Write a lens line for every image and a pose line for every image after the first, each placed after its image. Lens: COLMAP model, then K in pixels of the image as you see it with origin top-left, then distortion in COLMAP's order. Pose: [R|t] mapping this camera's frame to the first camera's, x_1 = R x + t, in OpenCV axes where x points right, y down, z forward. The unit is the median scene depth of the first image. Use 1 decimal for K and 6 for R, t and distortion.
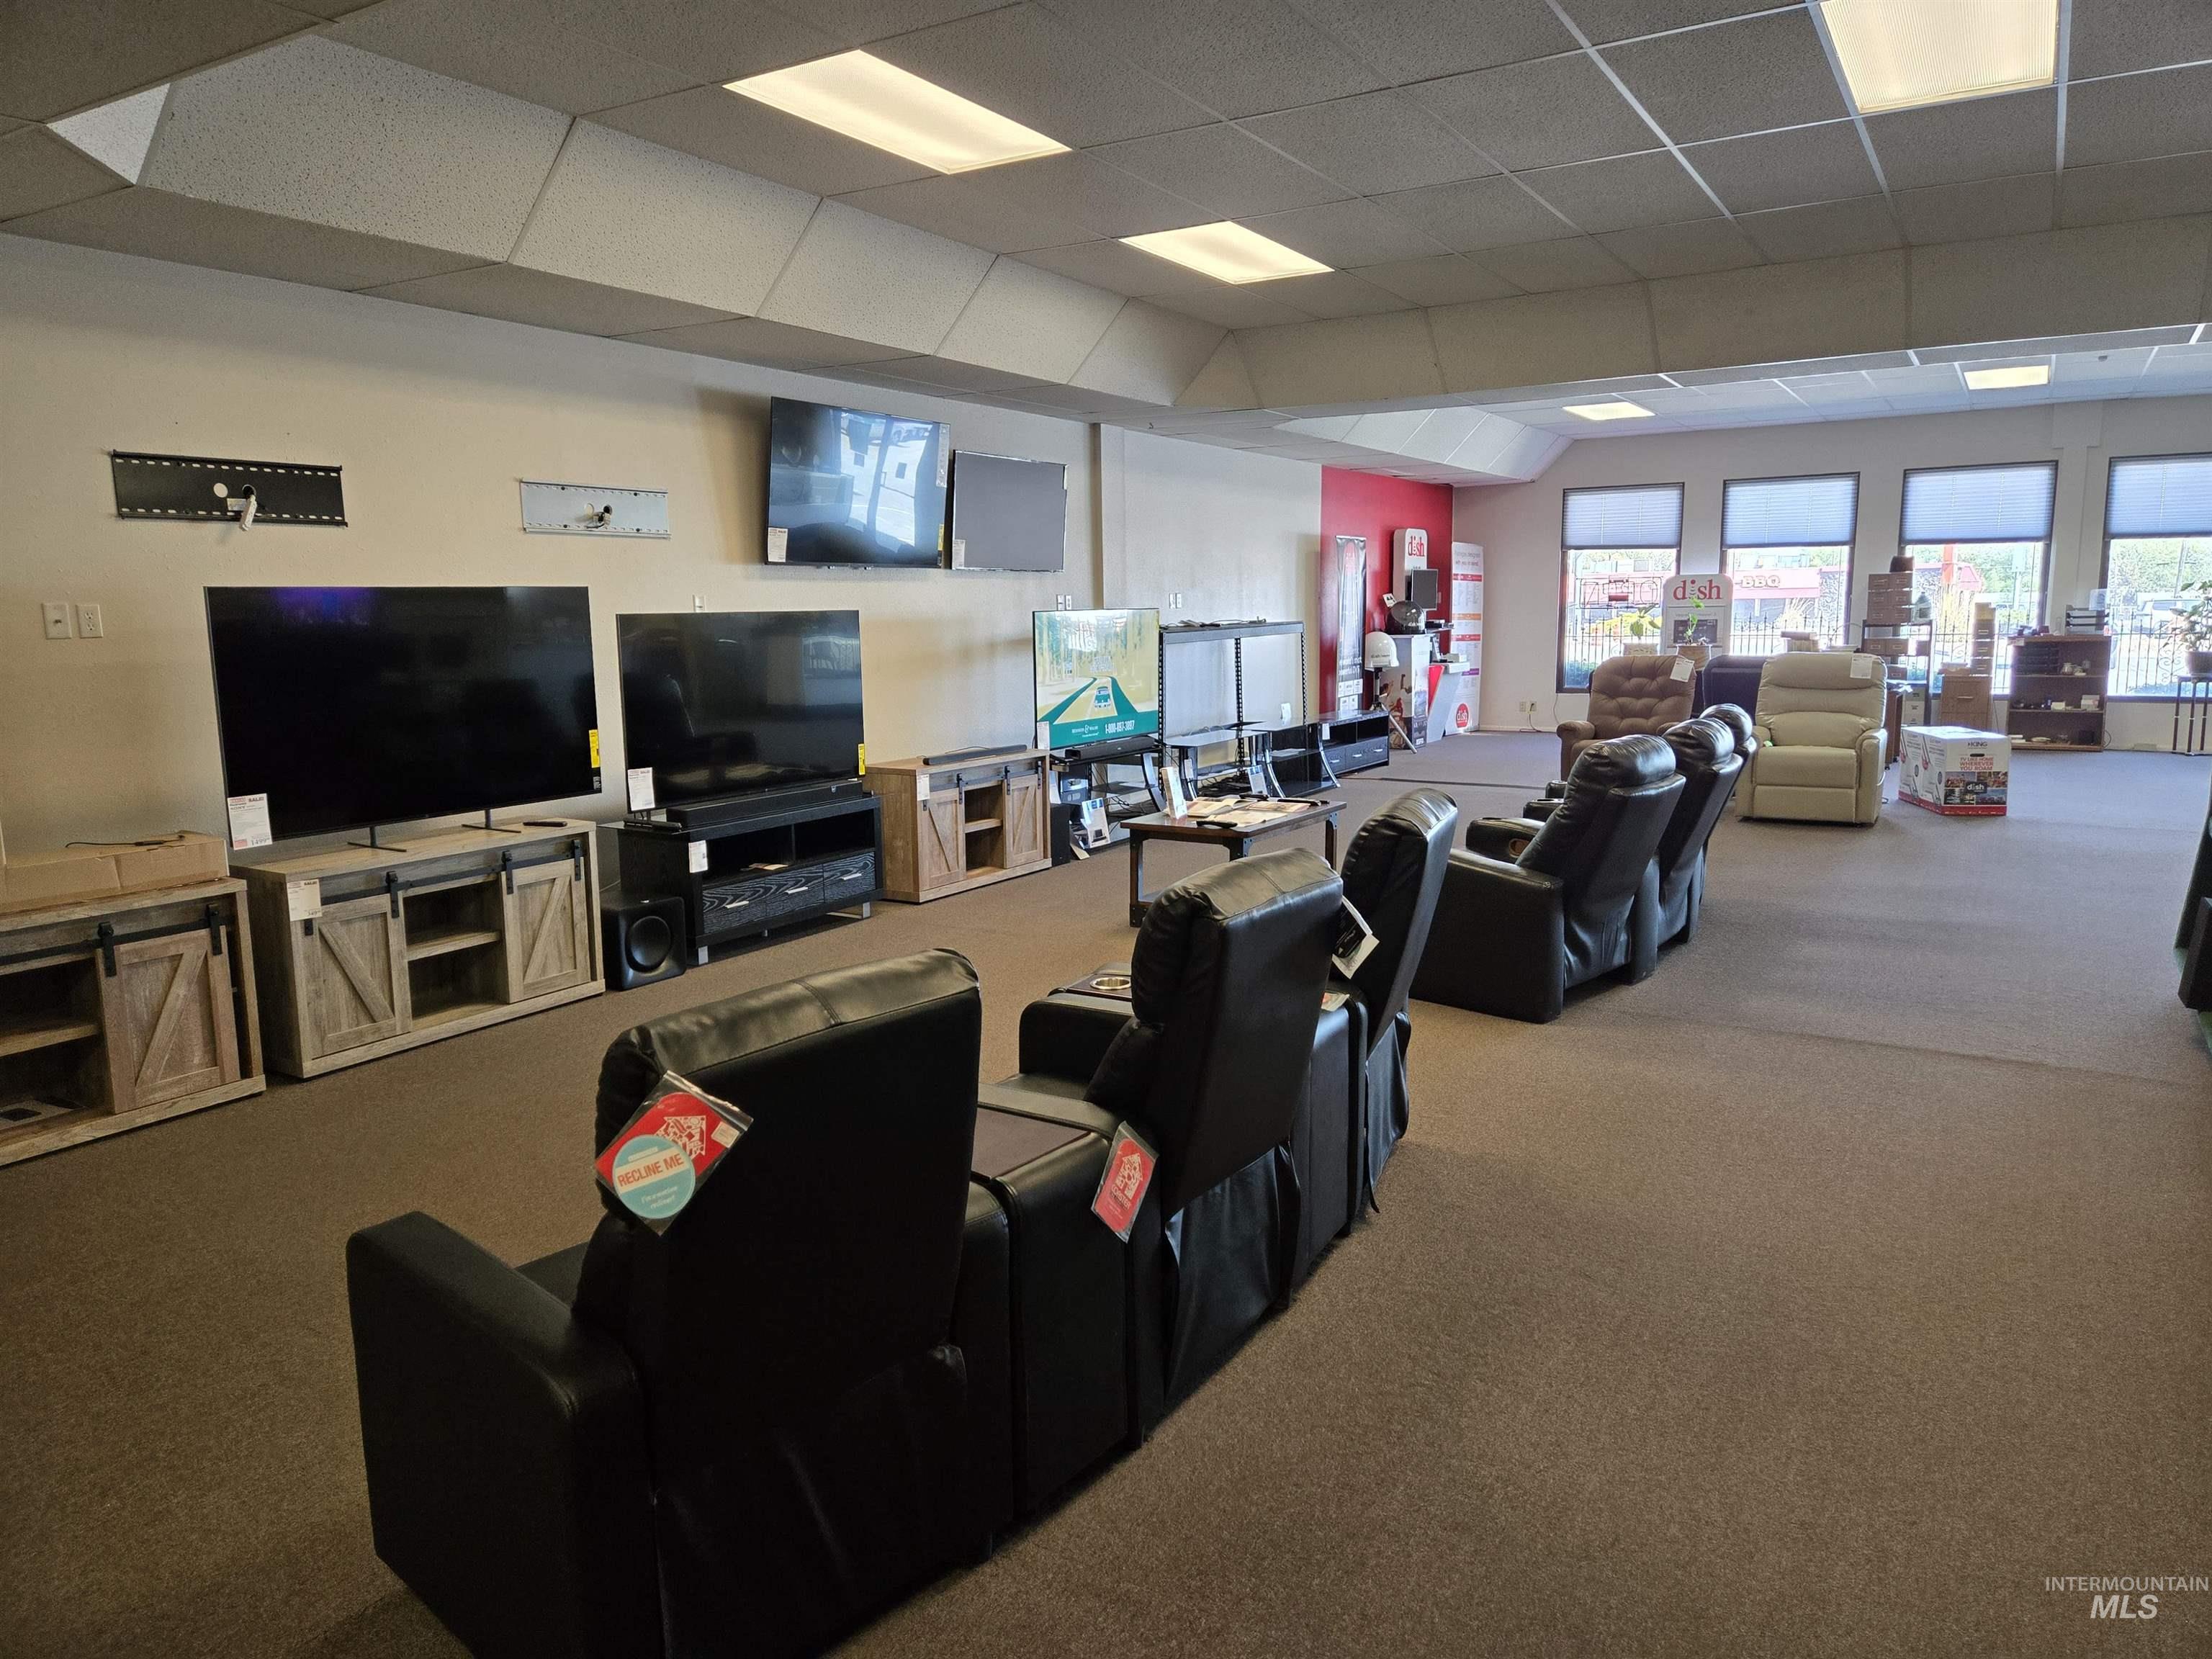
lens RADIAL K [[1486.7, 0, 1112.2], [0, 1486.7, 826.9], [0, 0, 1]] dist [0.057540, -0.031361]
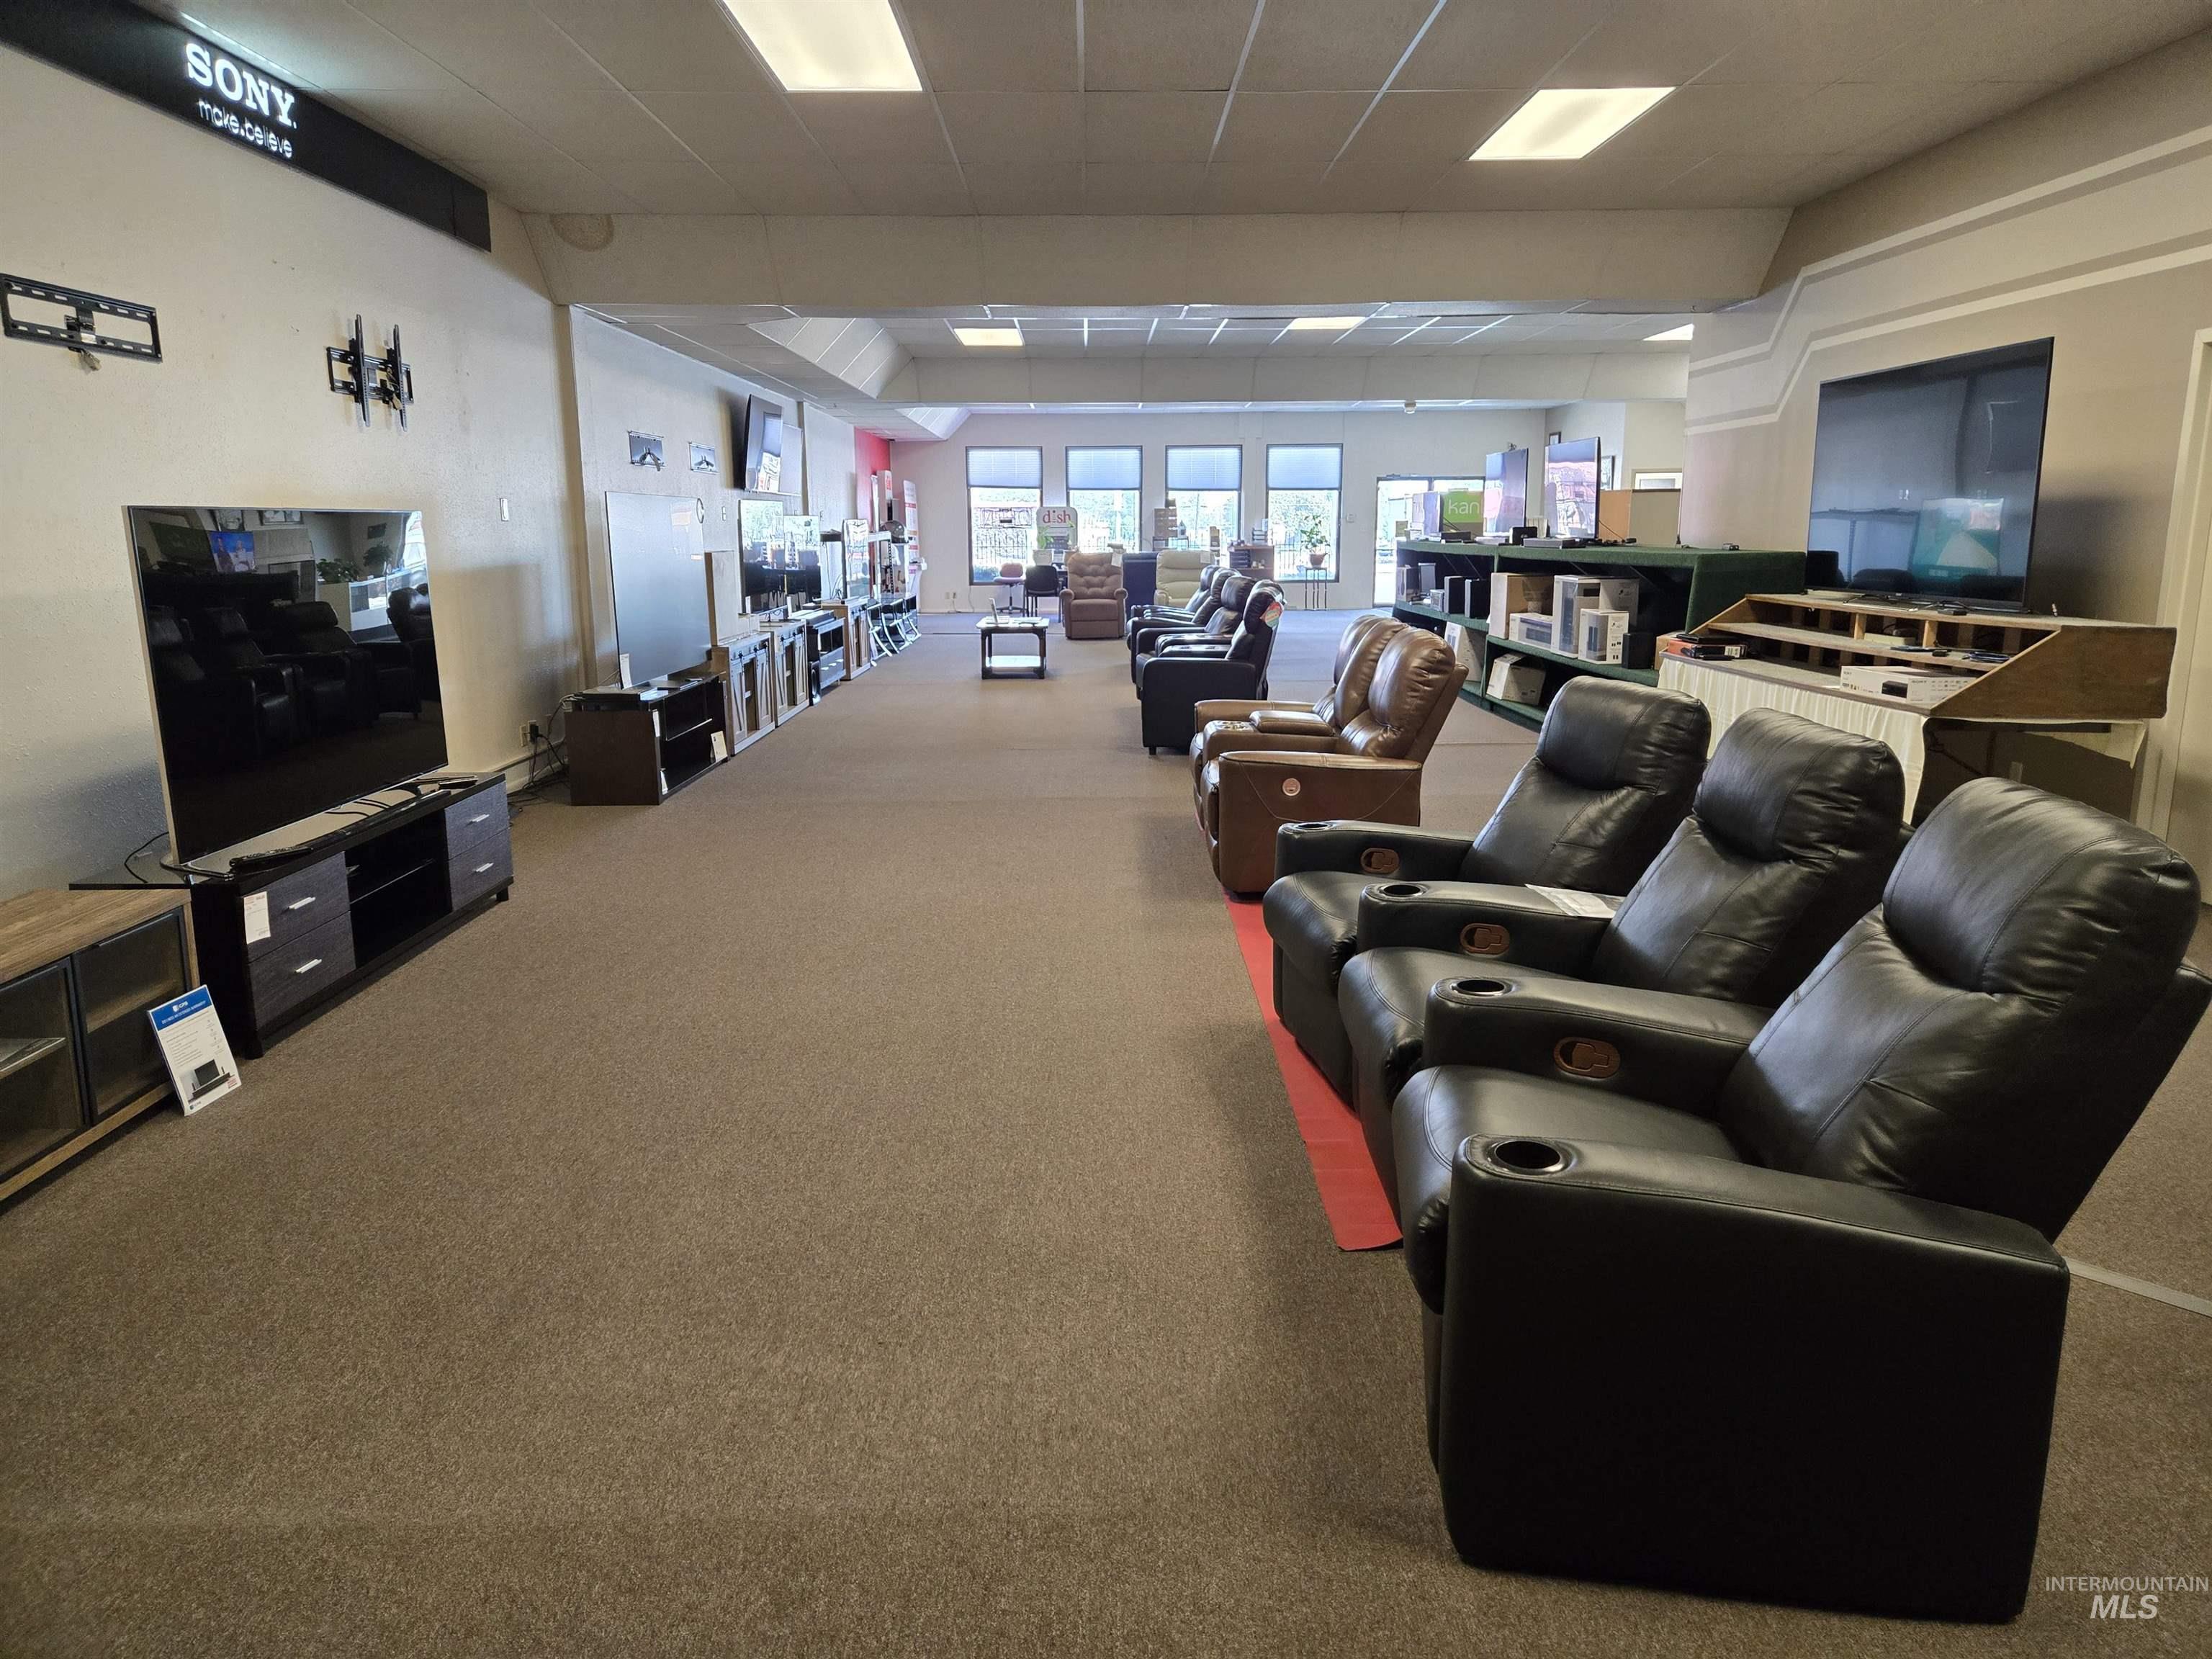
lens RADIAL K [[1486.7, 0, 1108.9], [0, 1486.7, 829.6], [0, 0, 1]] dist [0.057540, -0.031361]
pose [[0.846773, -0.099048, 0.522653, -0.509979], [0.073916, 0.994889, 0.068788, 0.079820], [-0.526795, -0.019615, 0.849766, -0.441148]]
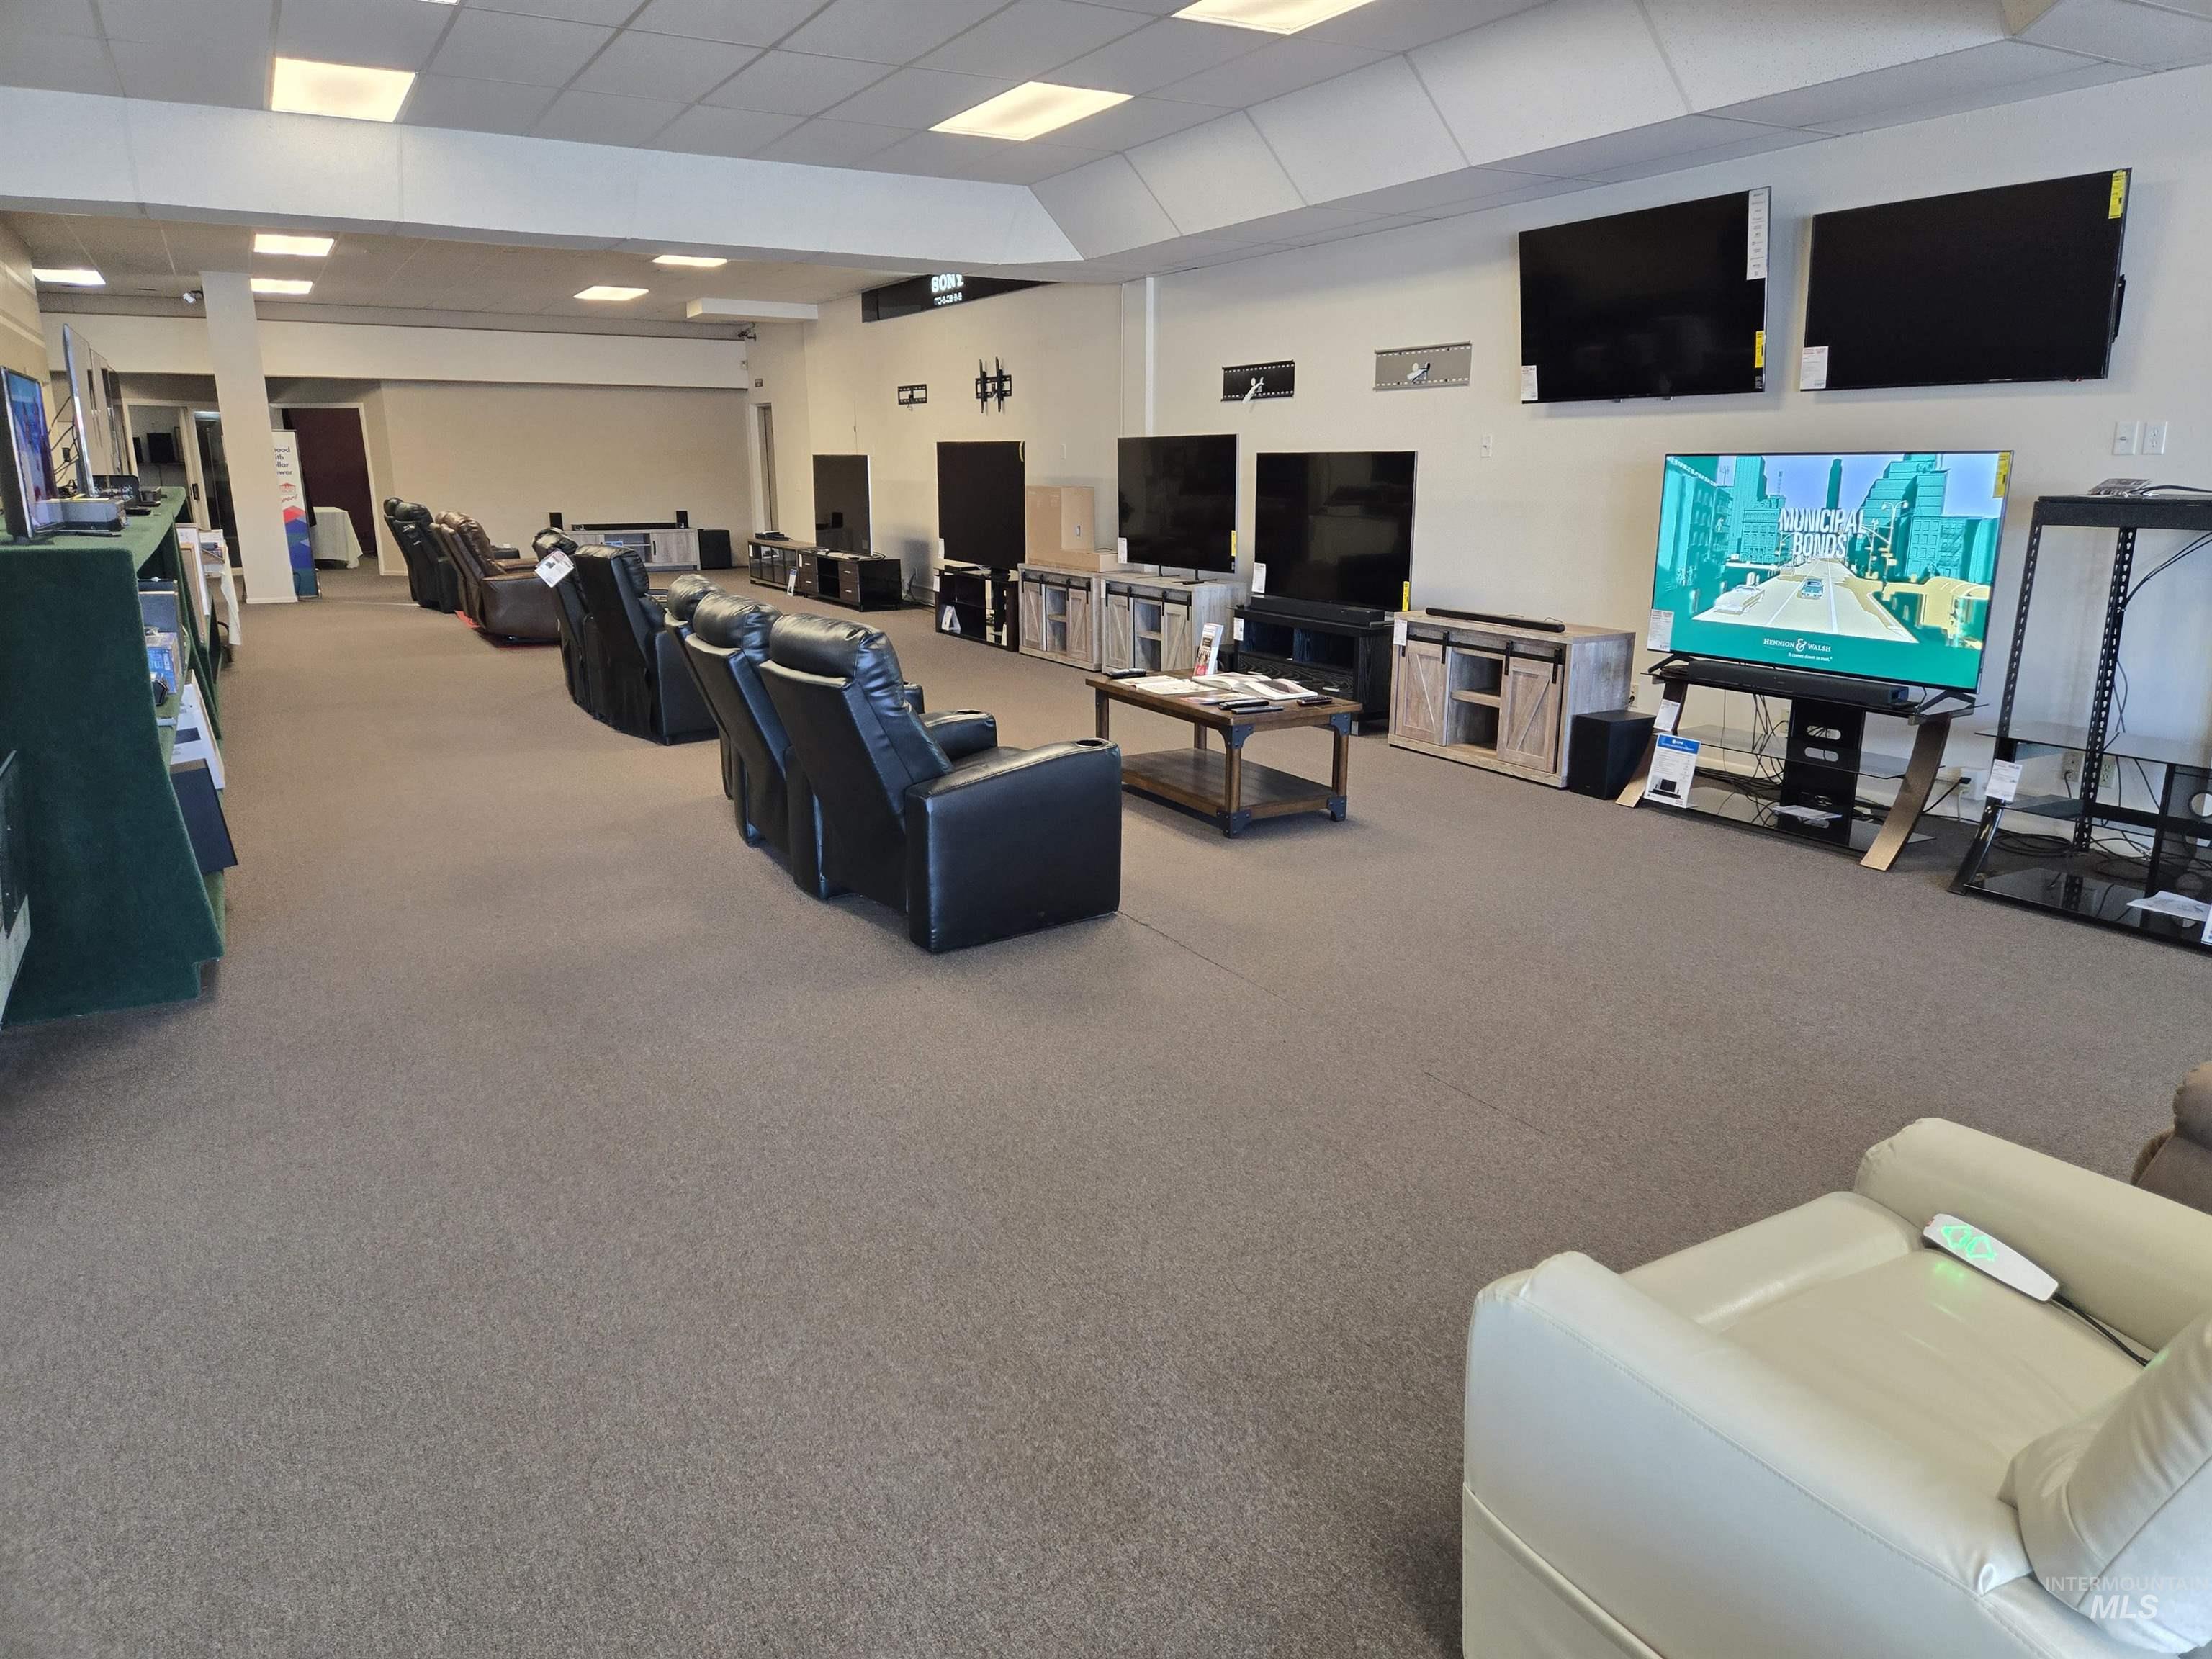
lens RADIAL K [[1486.7, 0, 1118.5], [0, 1486.7, 816.0], [0, 0, 1]] dist [0.057540, -0.031361]
pose [[-0.487517, 0.231164, -0.841956, 0.530397], [-0.109860, 0.940410, 0.321807, -0.134178], [0.866174, 0.249383, -0.433070, 0.814396]]
